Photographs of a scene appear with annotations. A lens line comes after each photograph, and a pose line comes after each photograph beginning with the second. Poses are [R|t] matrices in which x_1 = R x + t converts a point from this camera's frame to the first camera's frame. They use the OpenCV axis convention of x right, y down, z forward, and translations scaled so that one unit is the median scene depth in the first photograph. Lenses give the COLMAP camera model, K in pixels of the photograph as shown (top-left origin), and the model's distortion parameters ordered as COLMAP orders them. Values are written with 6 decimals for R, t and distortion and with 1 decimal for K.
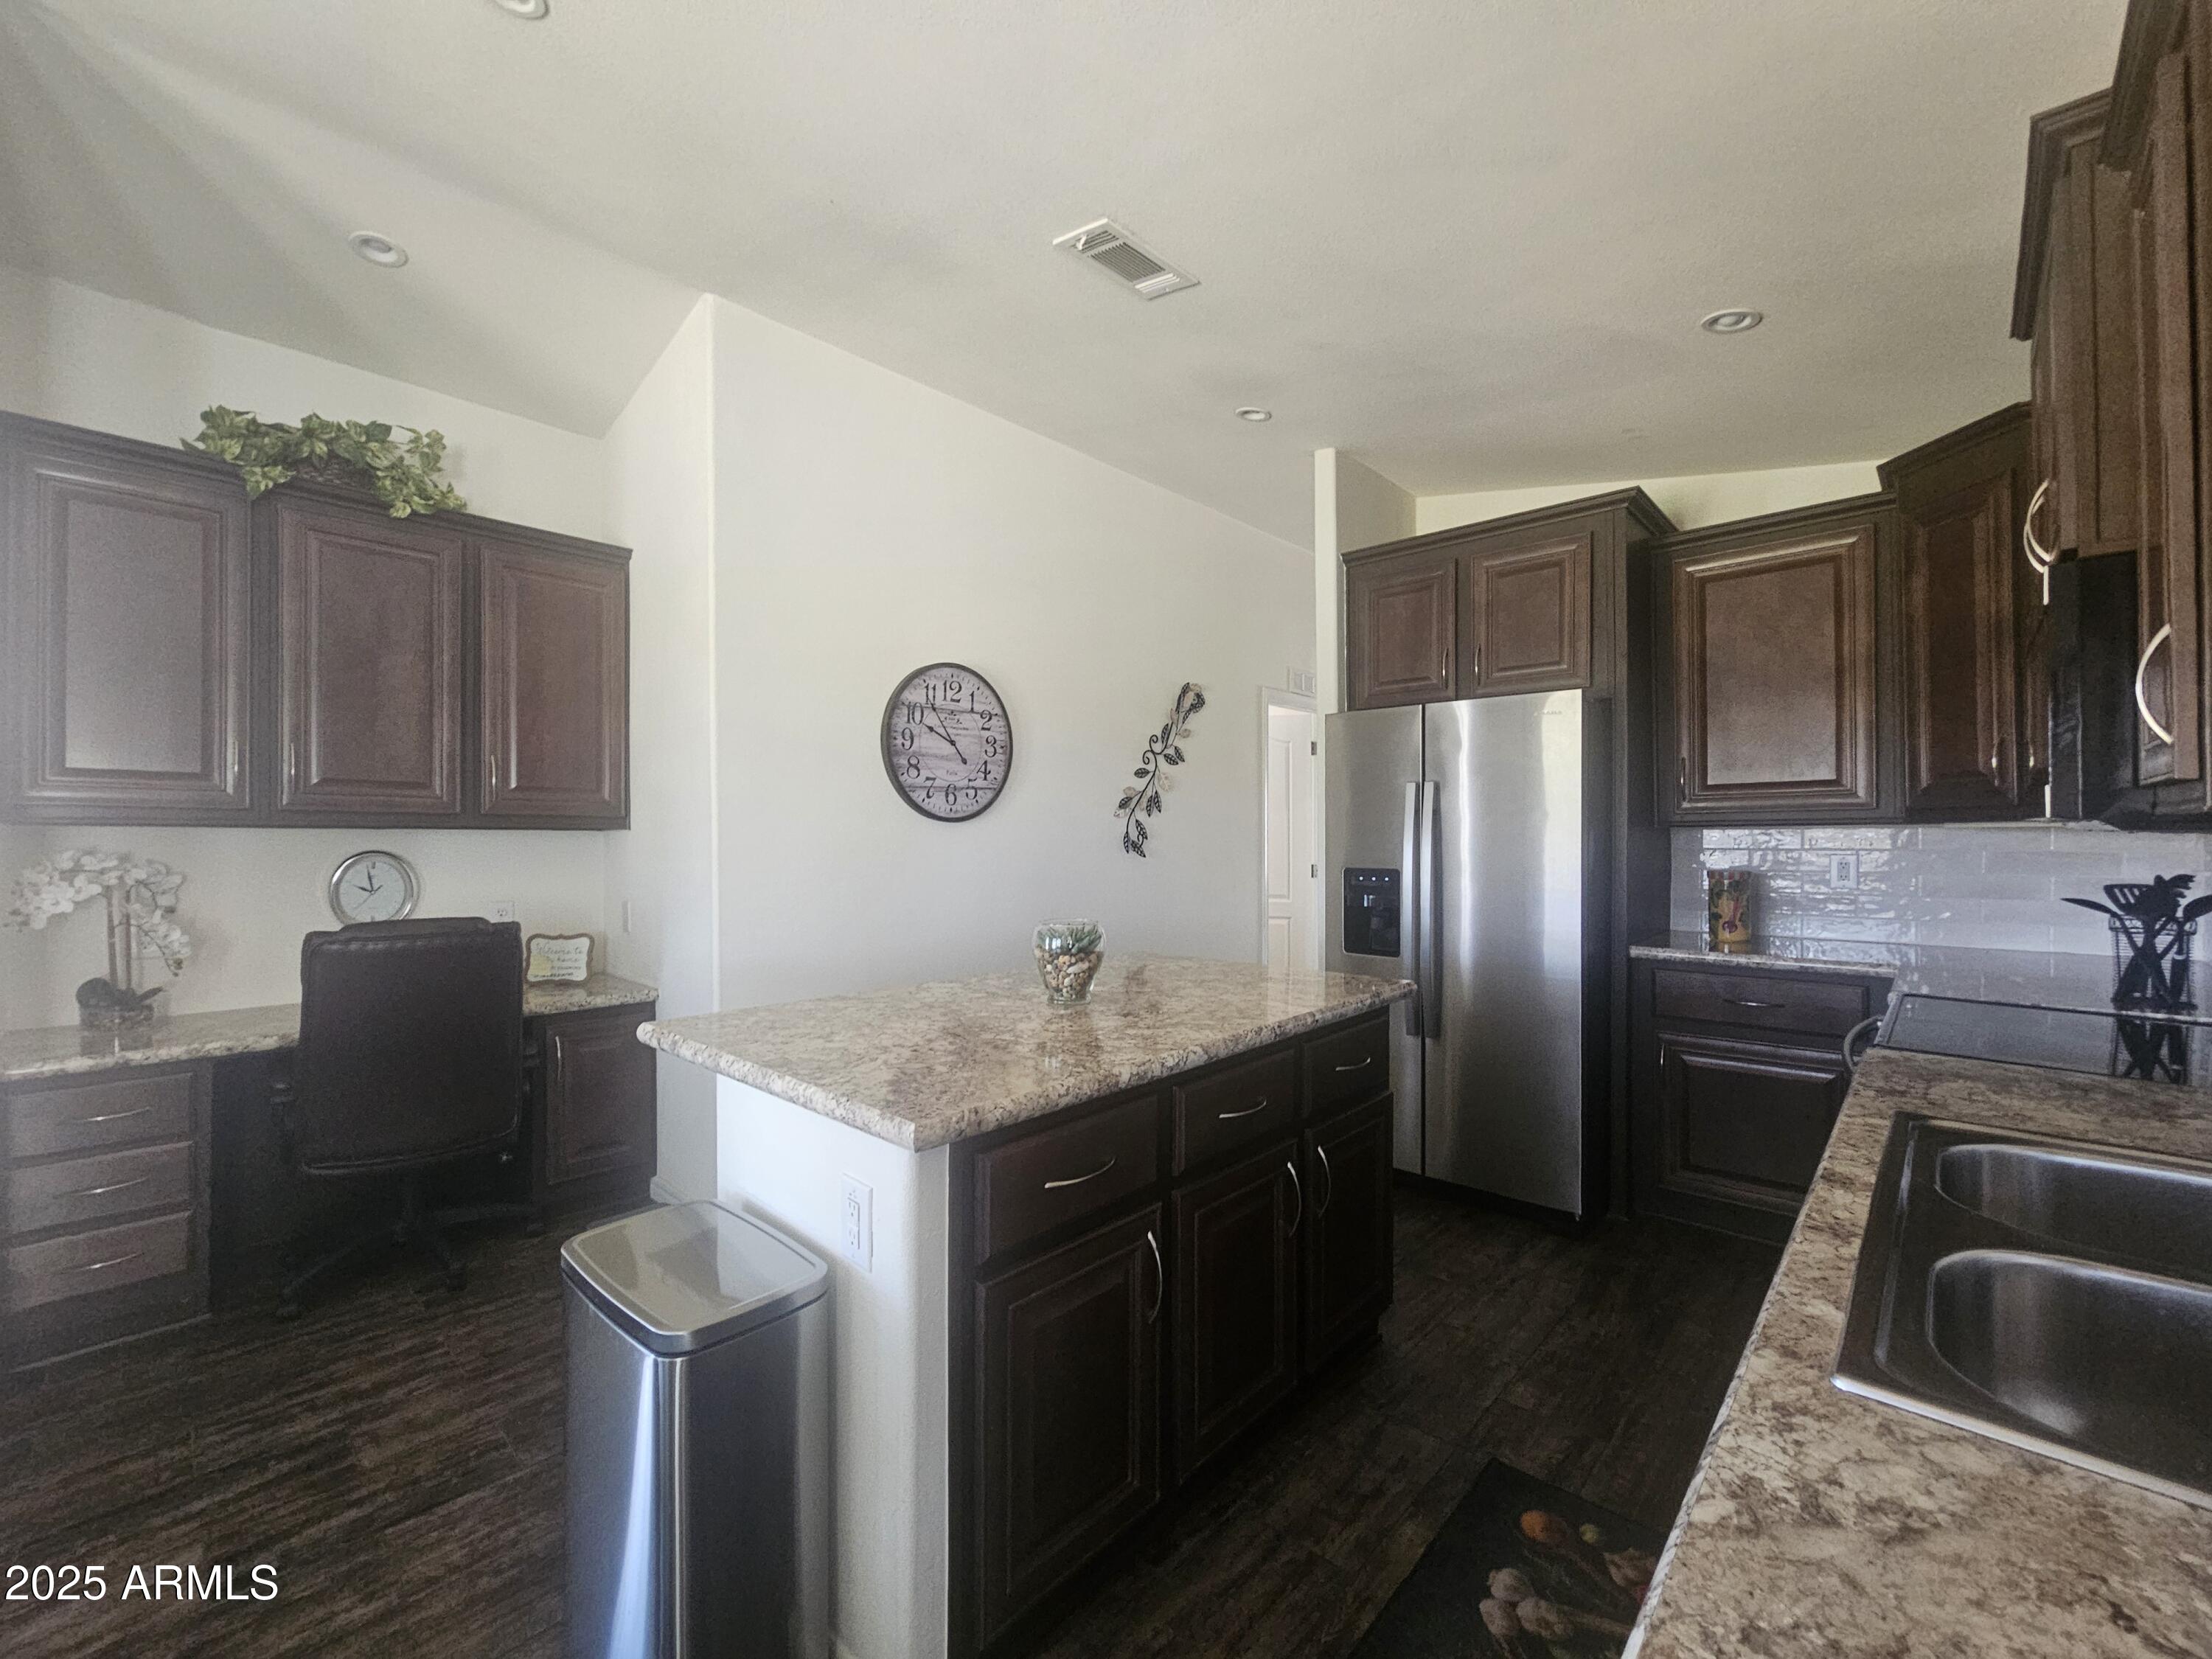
lens RADIAL K [[912.6, 0, 1101.7], [0, 912.6, 842.9], [0, 0, 1]] dist [-0.001043, 0.002295]
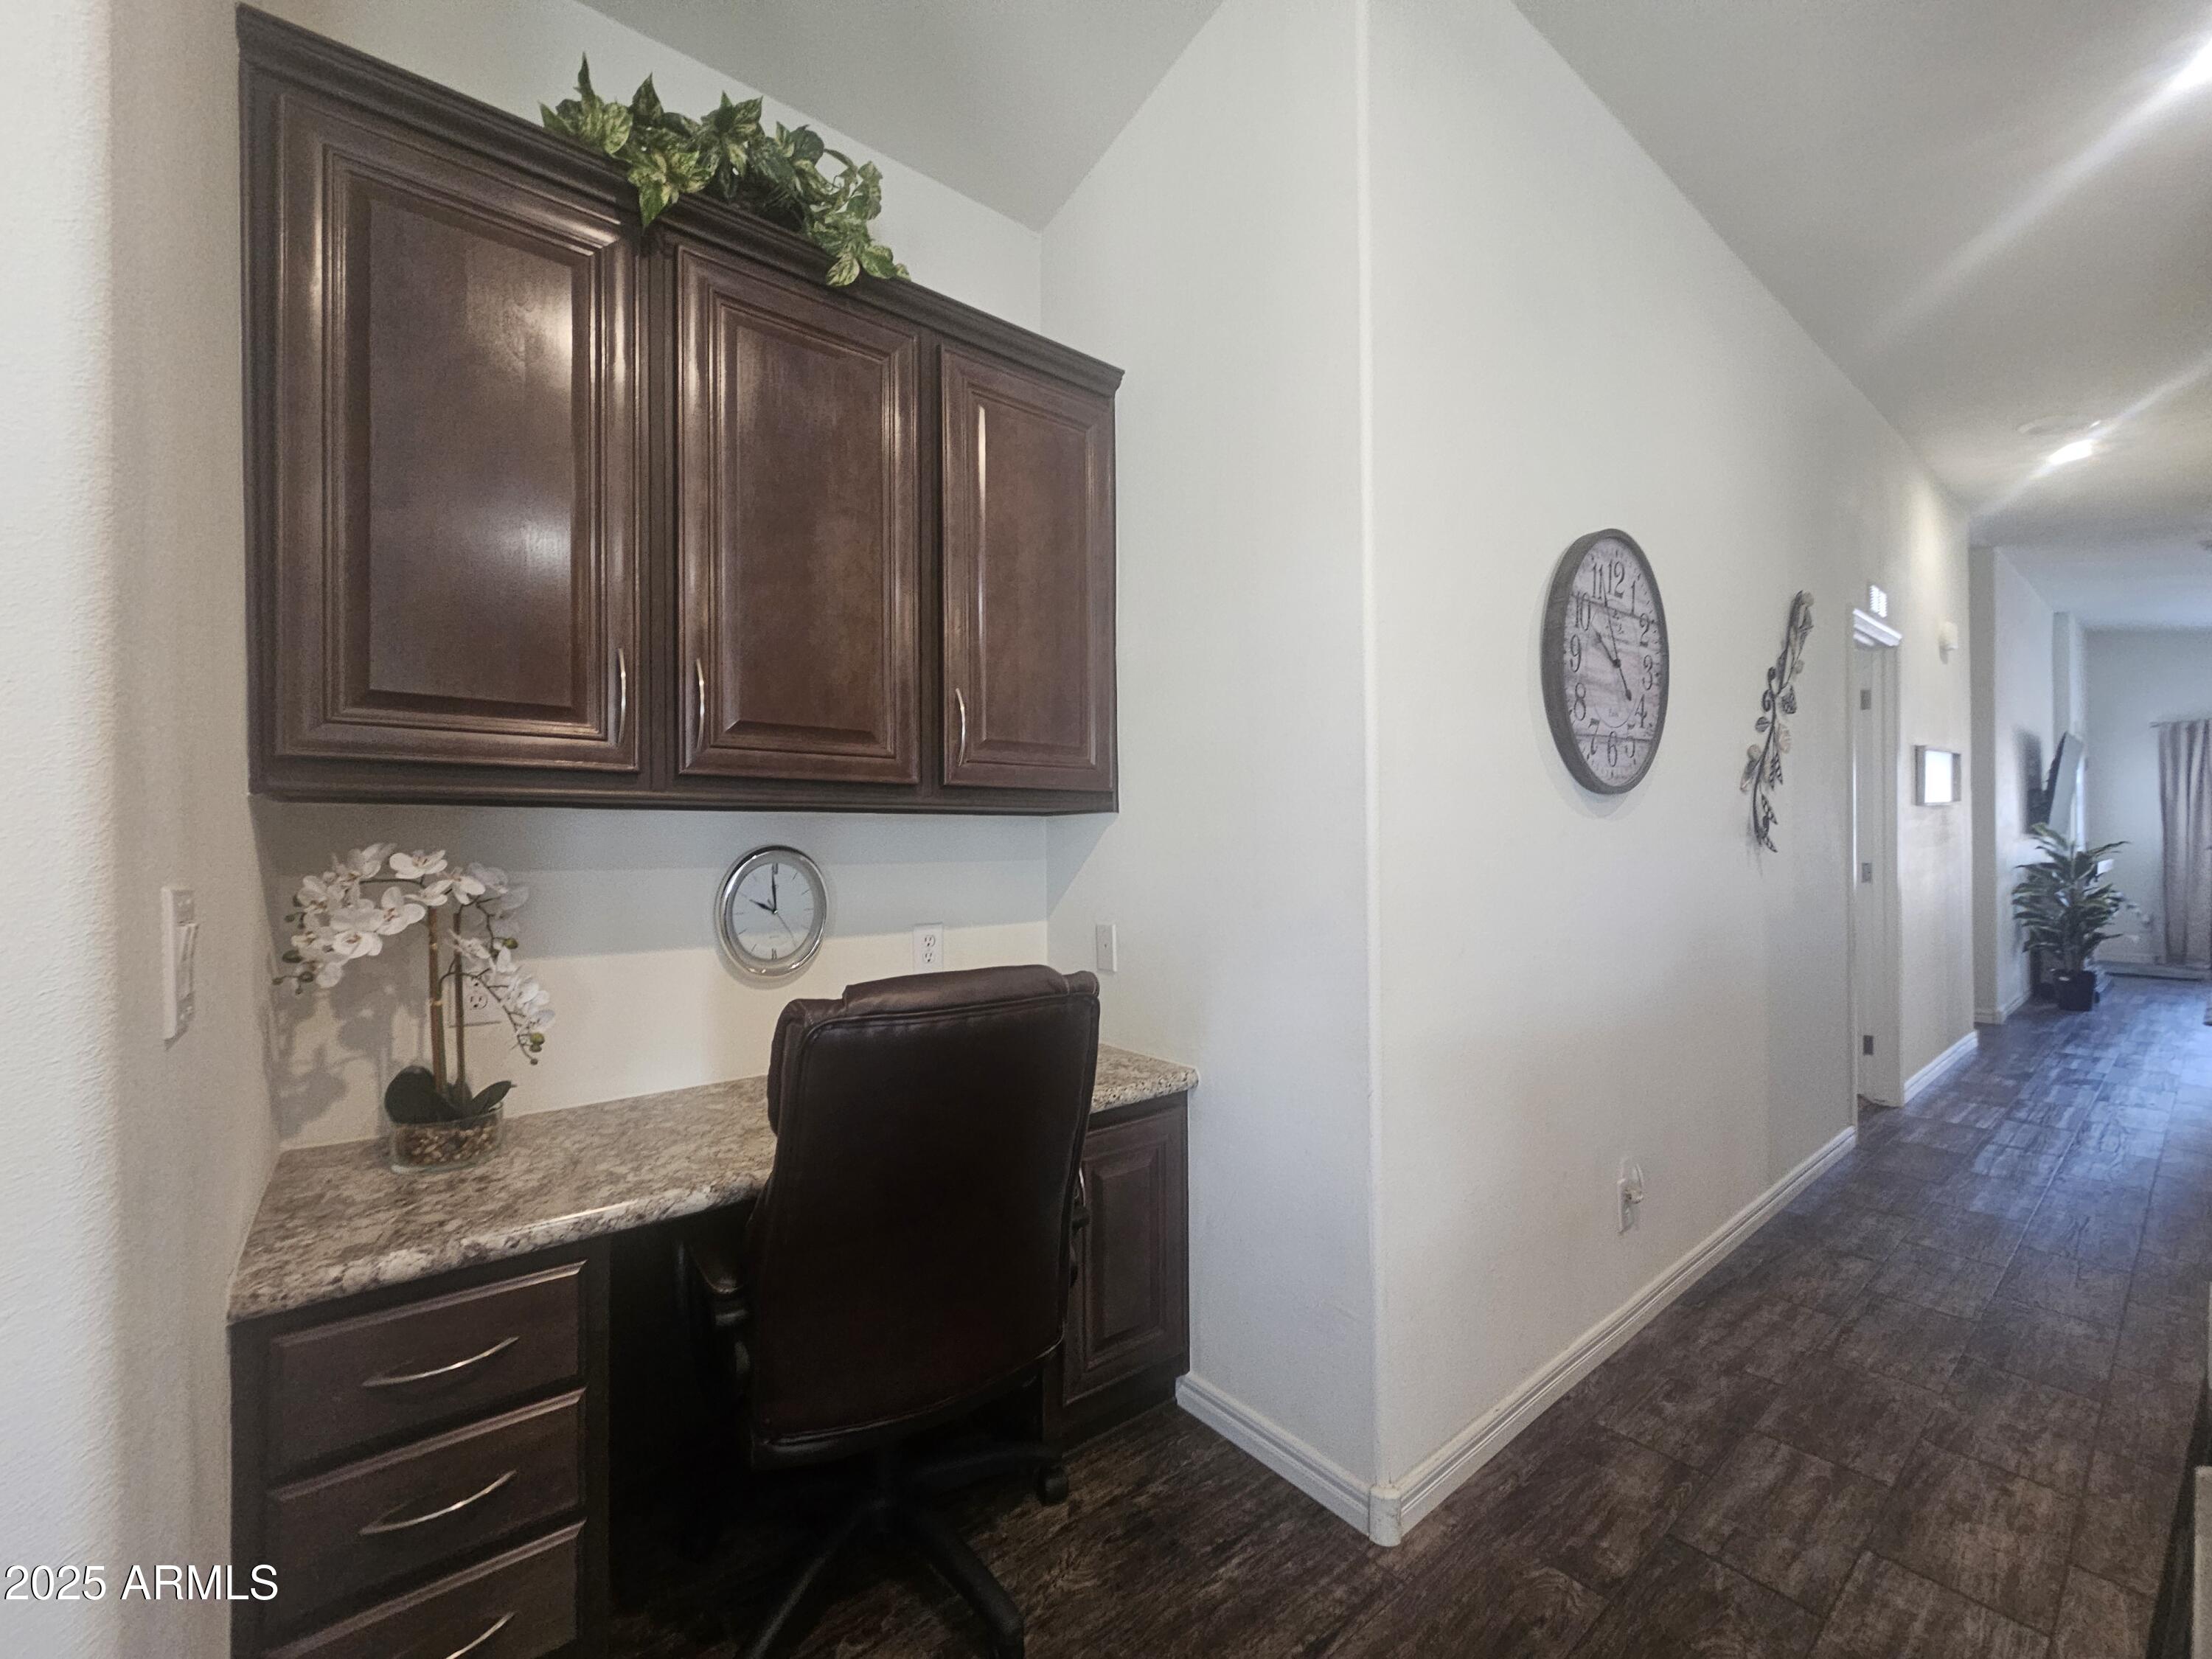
lens RADIAL K [[912.6, 0, 1101.7], [0, 912.6, 842.9], [0, 0, 1]] dist [-0.001043, 0.002295]
pose [[0.990294, -0.009745, -0.138643, -0.519567], [0.009105, 0.999945, -0.005246, 0.012224], [0.138687, 0.003933, 0.990328, 0.433030]]
